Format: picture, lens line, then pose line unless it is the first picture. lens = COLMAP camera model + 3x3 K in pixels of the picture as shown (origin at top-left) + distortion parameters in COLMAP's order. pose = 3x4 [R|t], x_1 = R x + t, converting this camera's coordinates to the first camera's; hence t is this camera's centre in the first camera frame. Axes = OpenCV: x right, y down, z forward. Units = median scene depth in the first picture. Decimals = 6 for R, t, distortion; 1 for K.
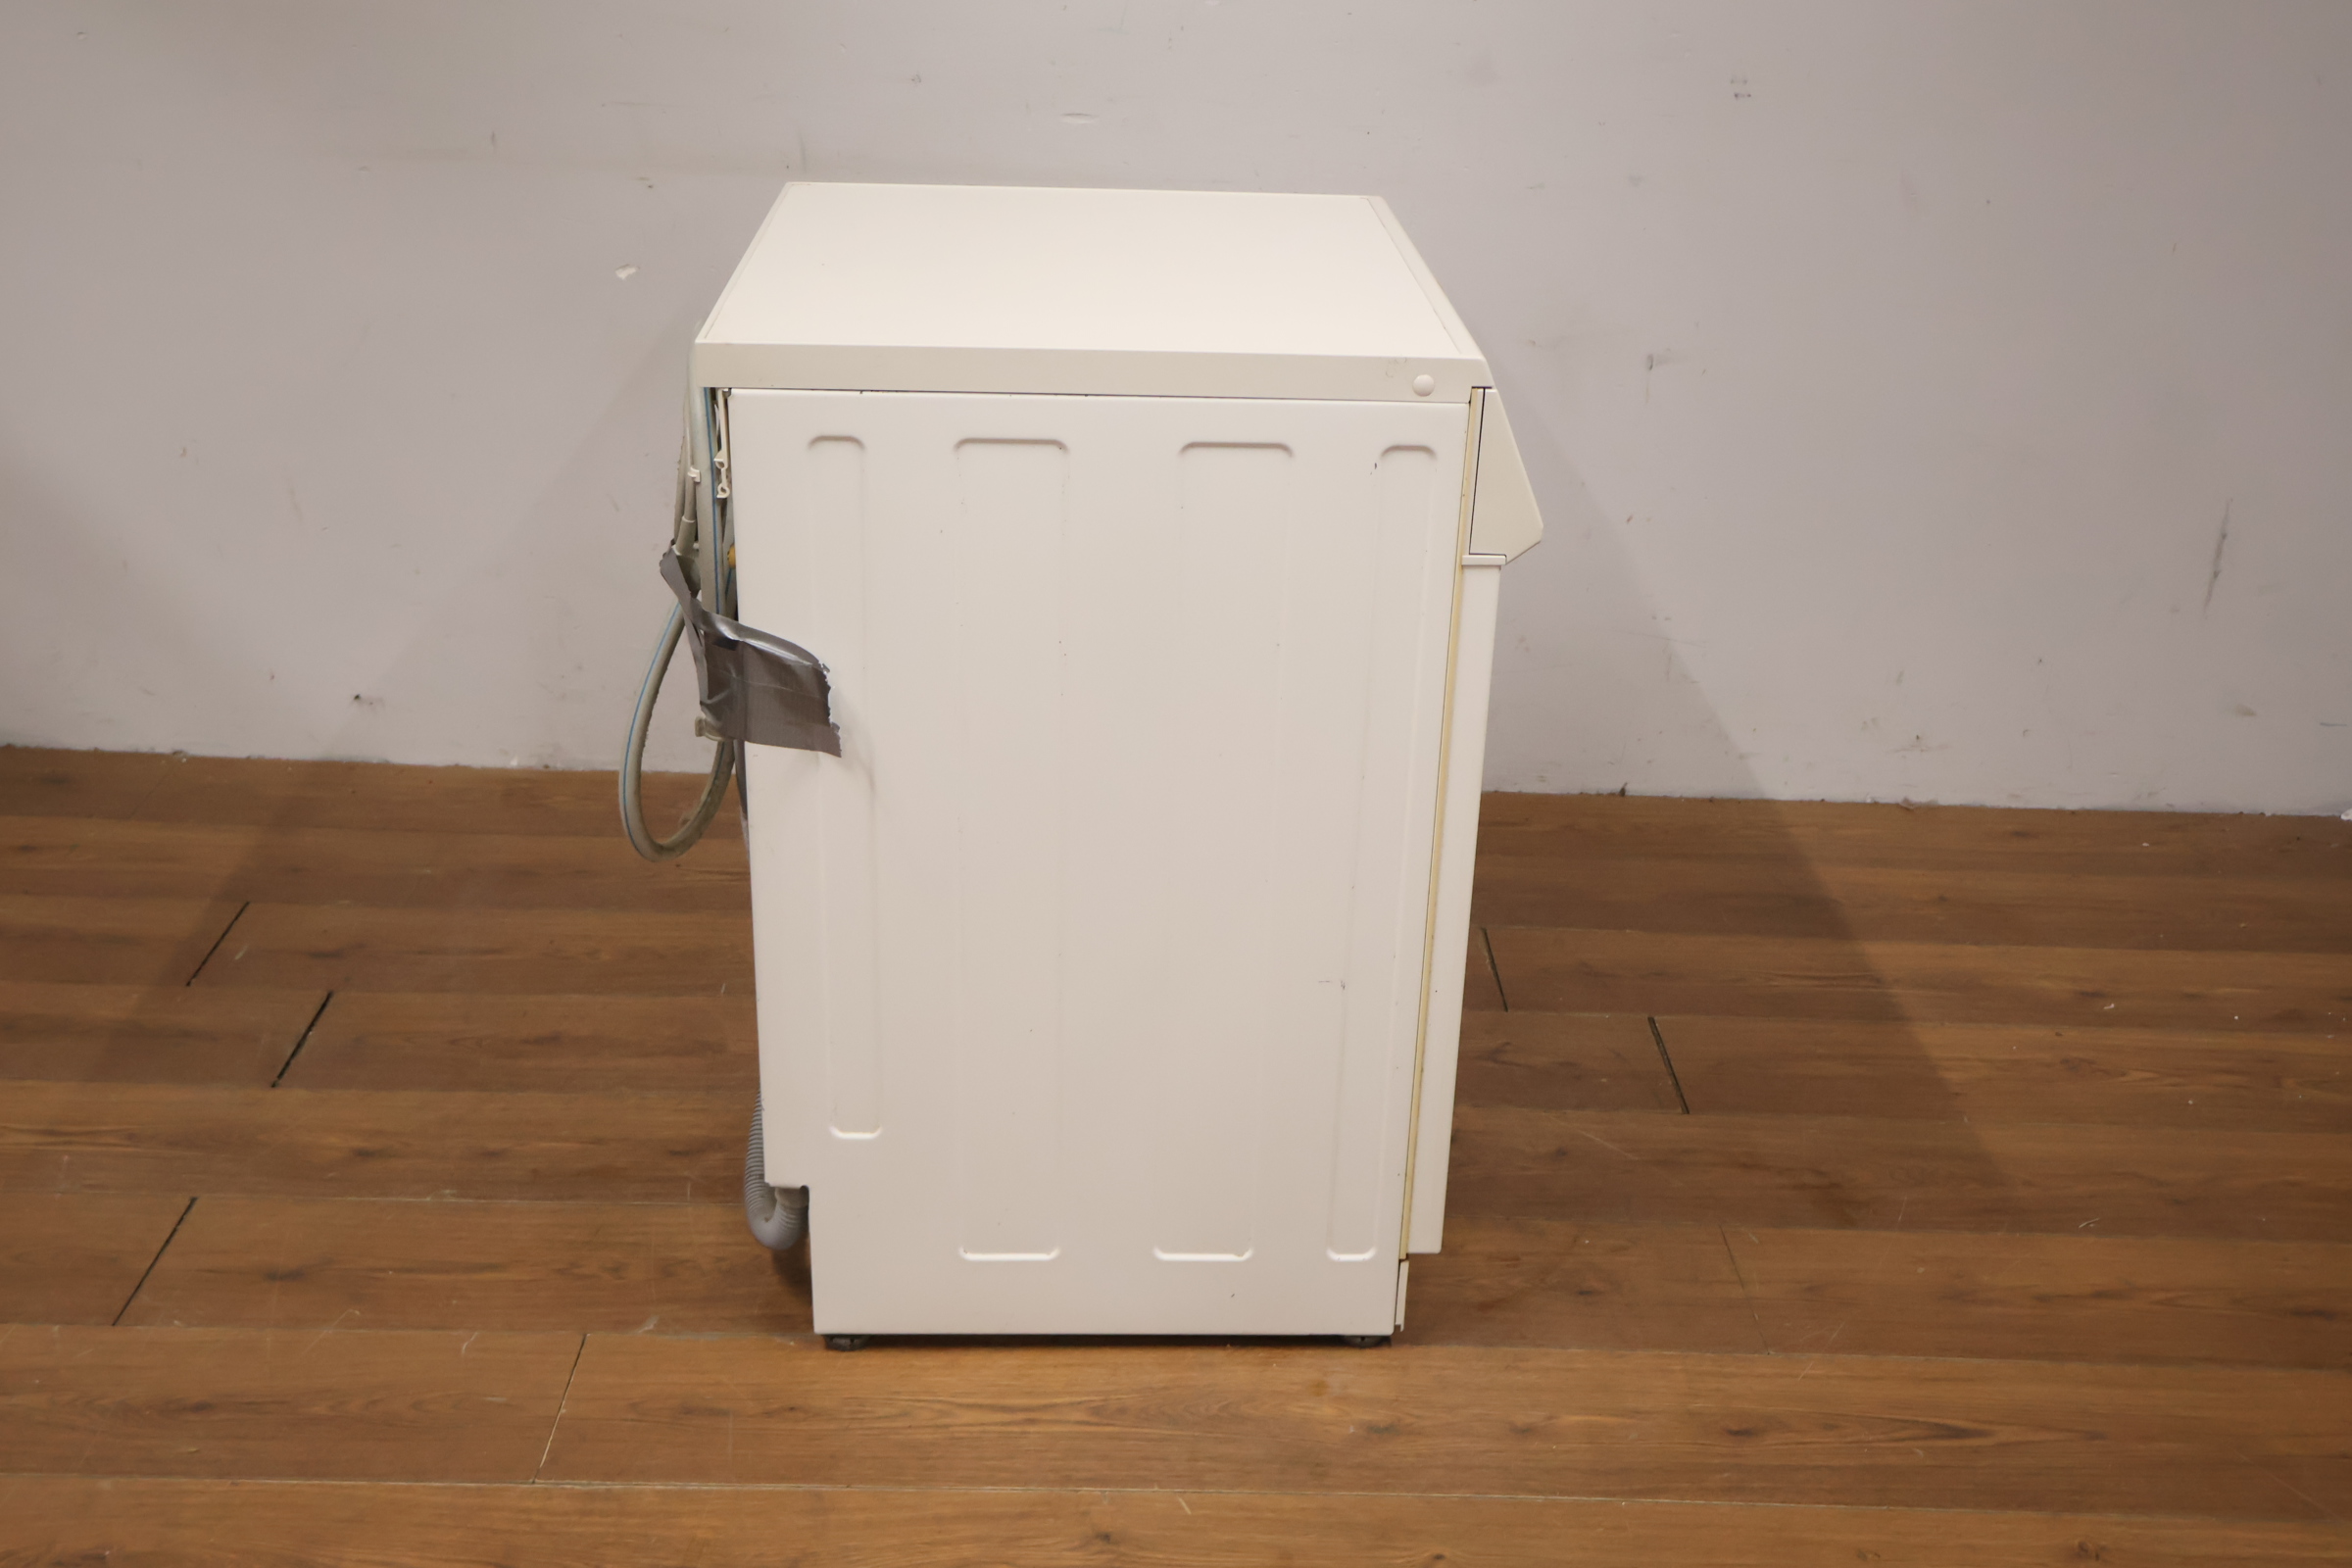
lens RADIAL K [[2405.8, 0, 1168.4], [0, 2405.8, 784.4], [0, 0, 1]] dist [0.001938, 0.000000]
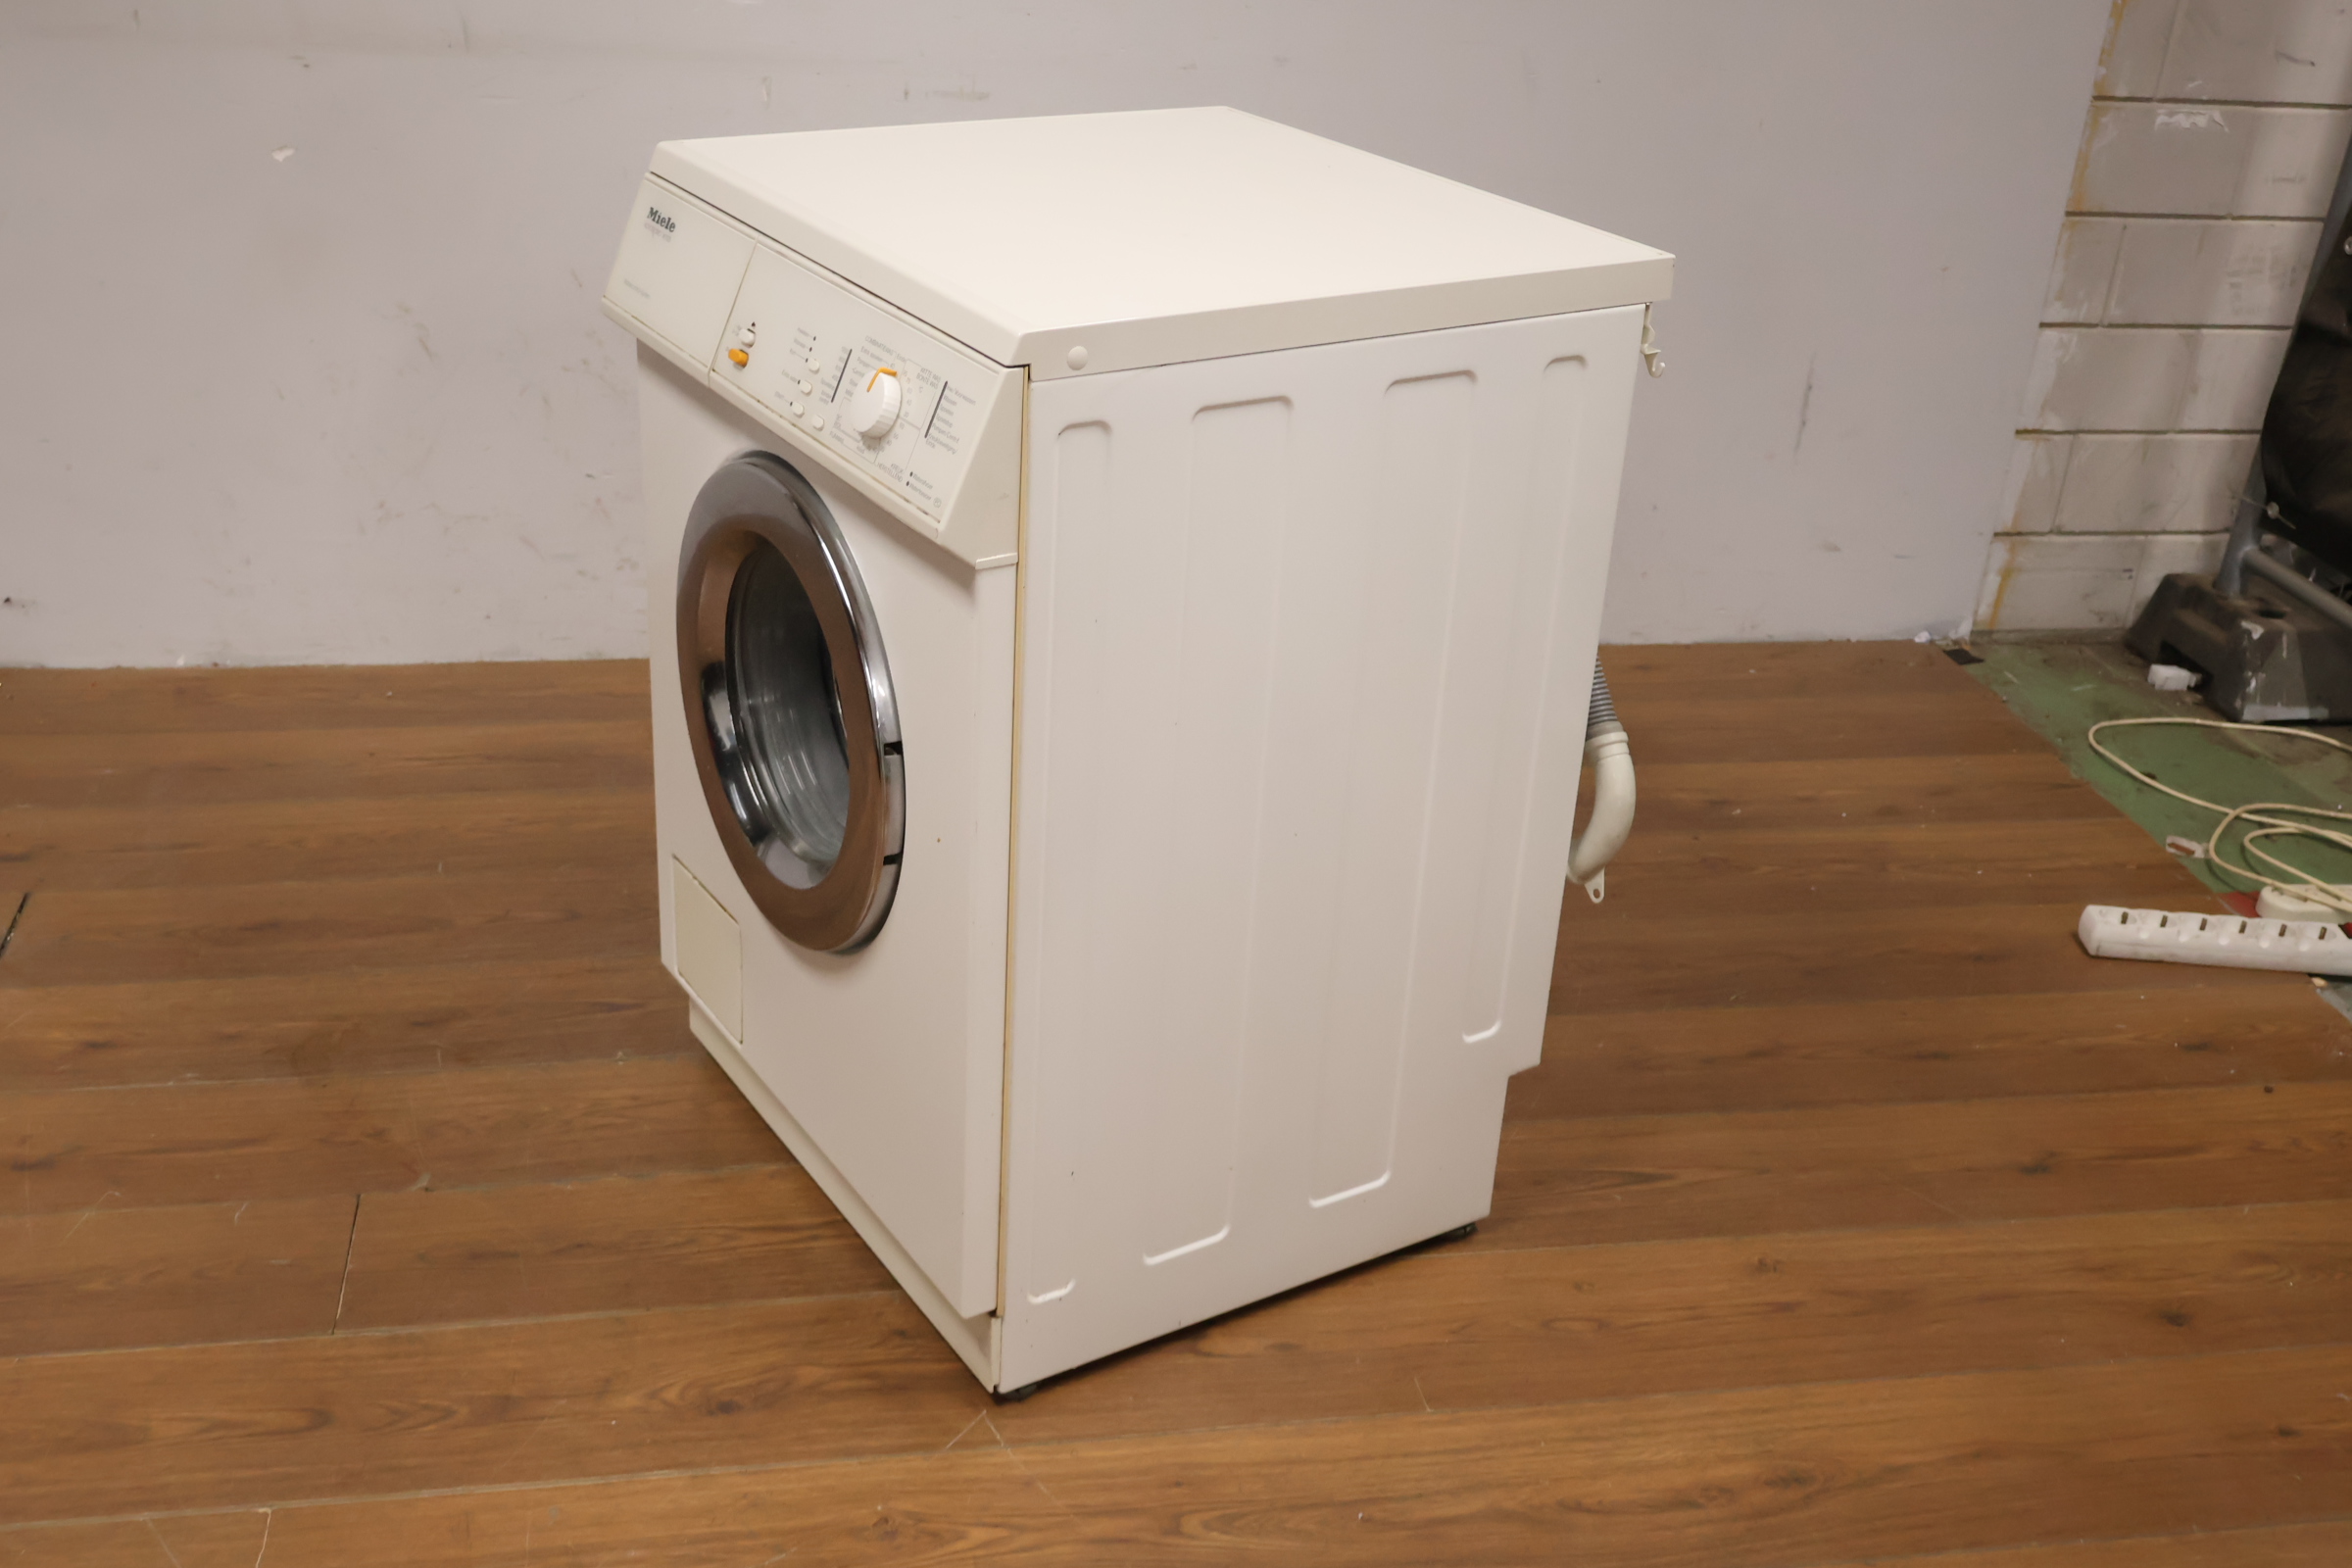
lens RADIAL K [[2405.8, 0, 1180.6], [0, 2405.8, 775.0], [0, 0, 1]] dist [0.001938, 0.000000]
pose [[0.982774, -0.051700, 0.177434, -0.070537], [0.045999, 0.998289, 0.036097, 0.029564], [-0.178997, -0.027314, 0.983470, -0.054678]]
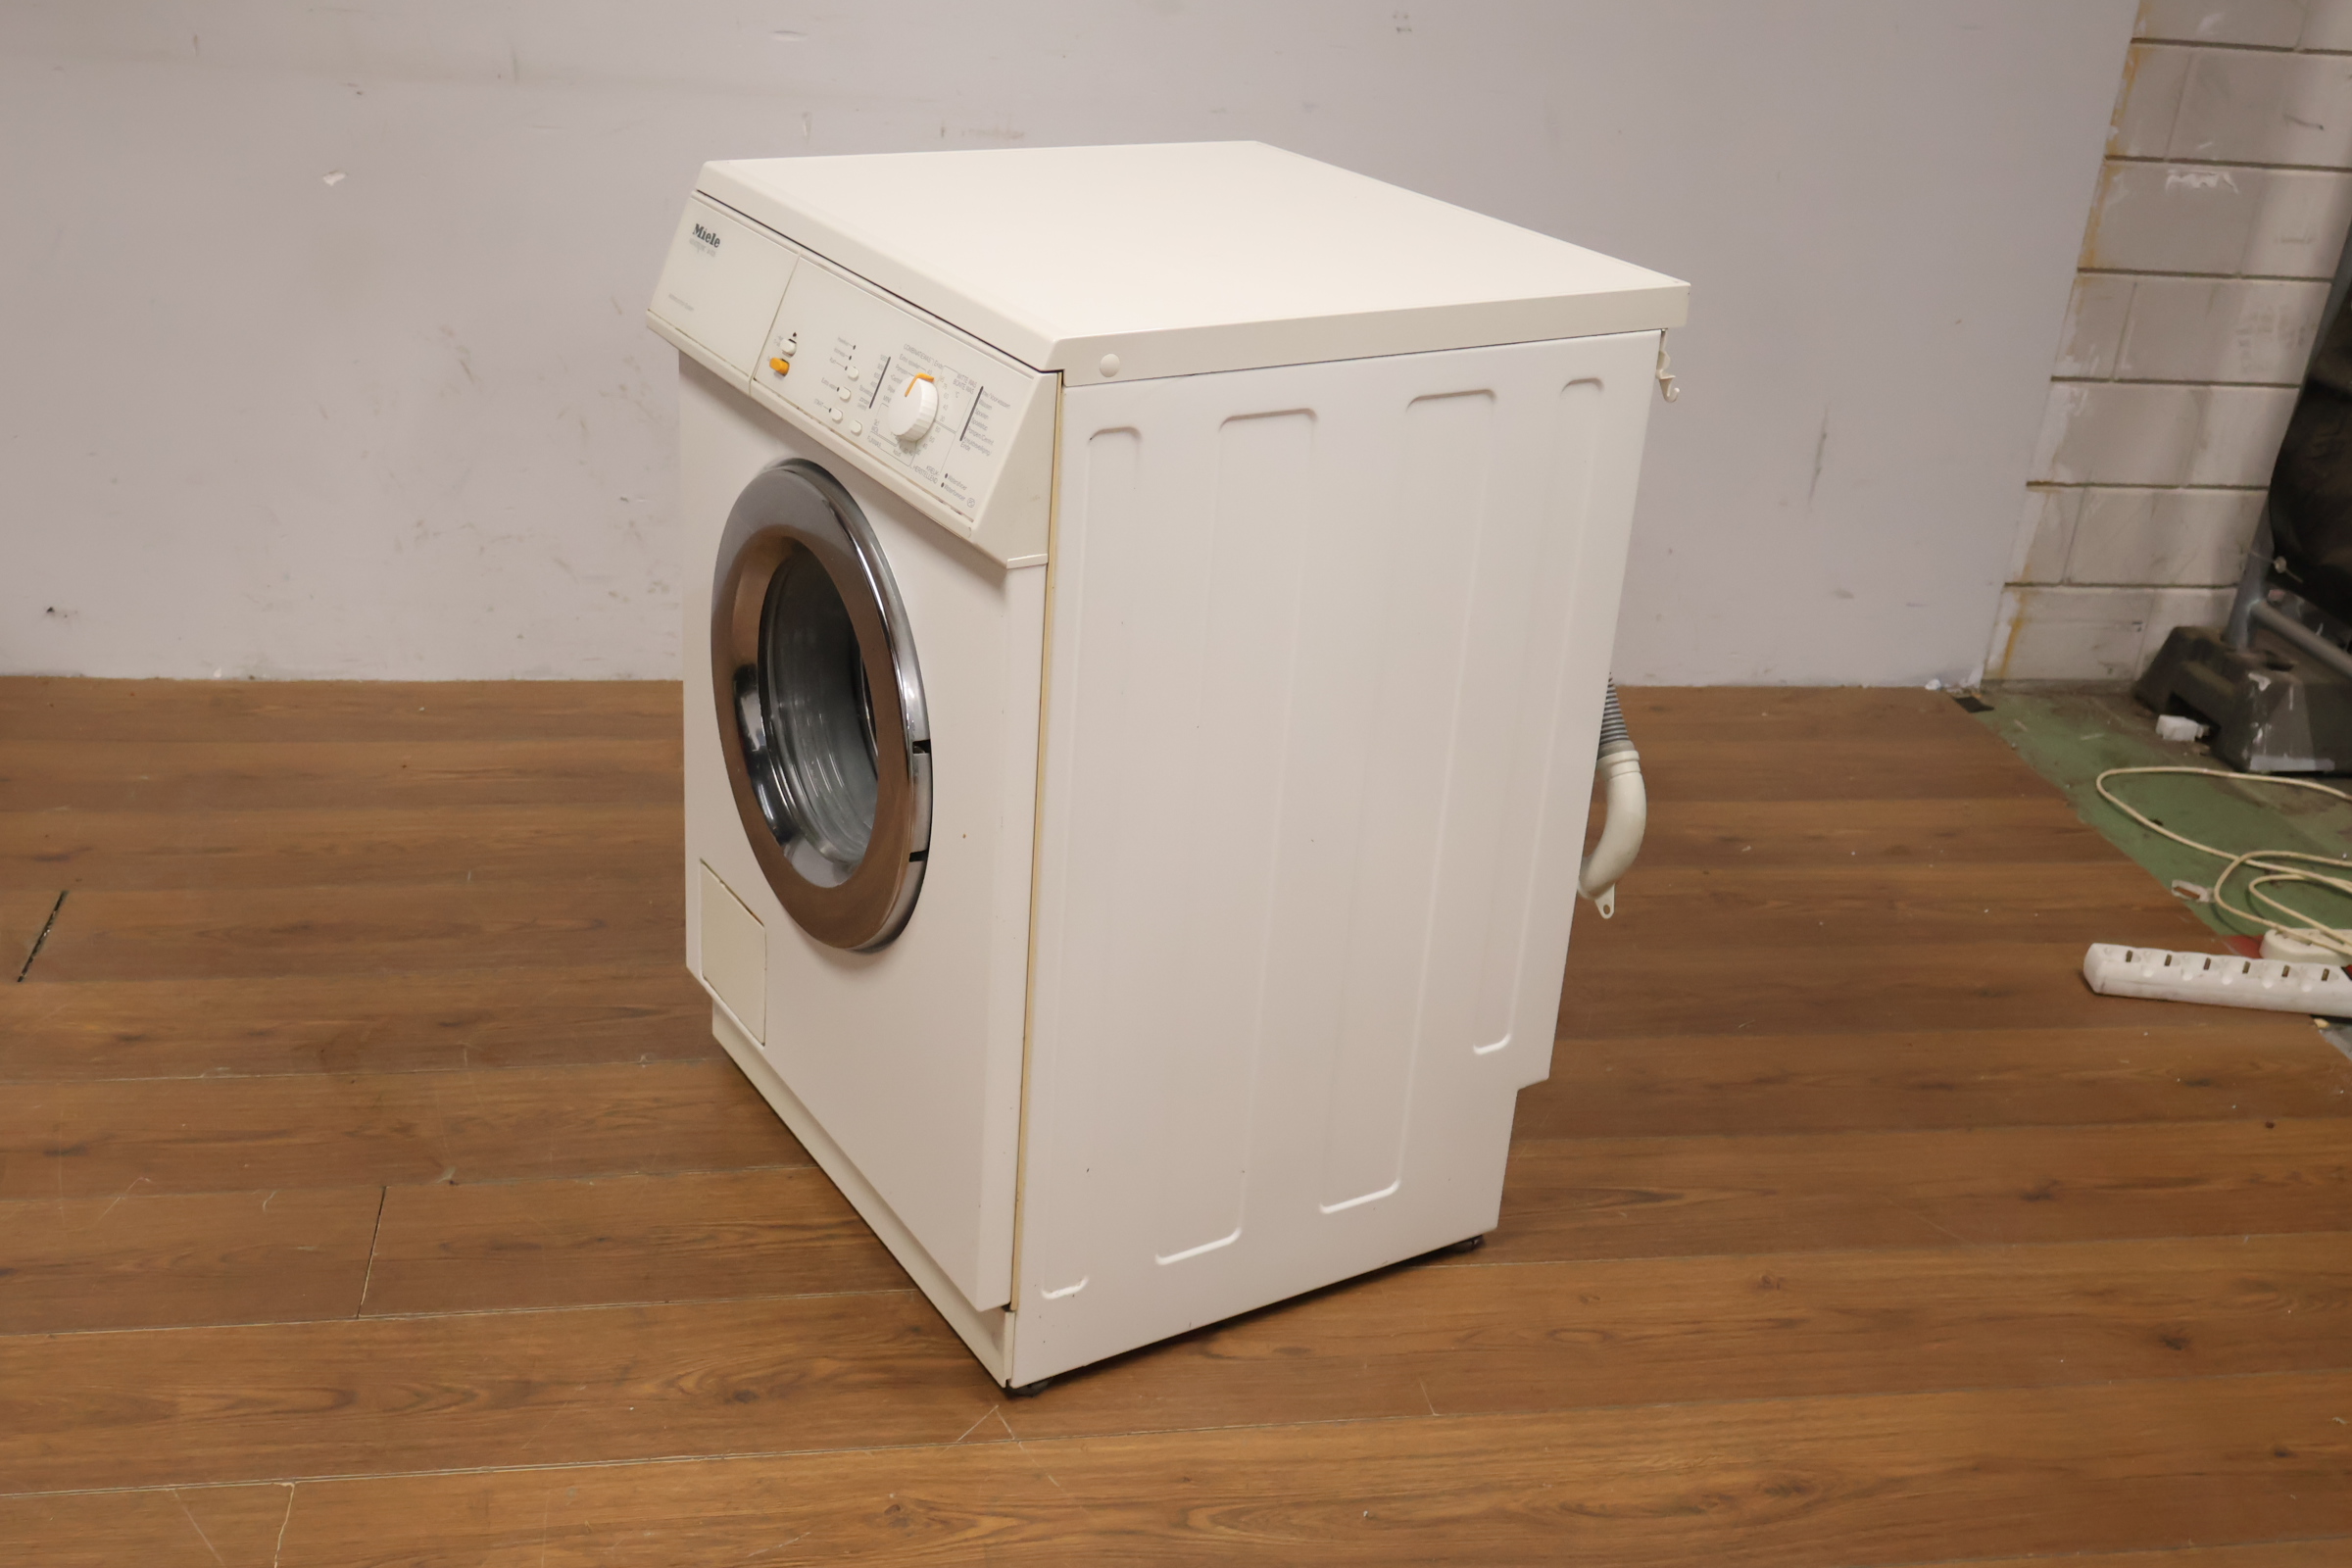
lens RADIAL K [[2405.8, 0, 1185.8], [0, 2405.8, 765.7], [0, 0, 1]] dist [0.001938, 0.000000]
pose [[0.984219, -0.028790, 0.174596, -0.076933], [0.028191, 0.999585, 0.005911, 0.049800], [-0.174694, -0.000896, 0.984622, -0.074456]]
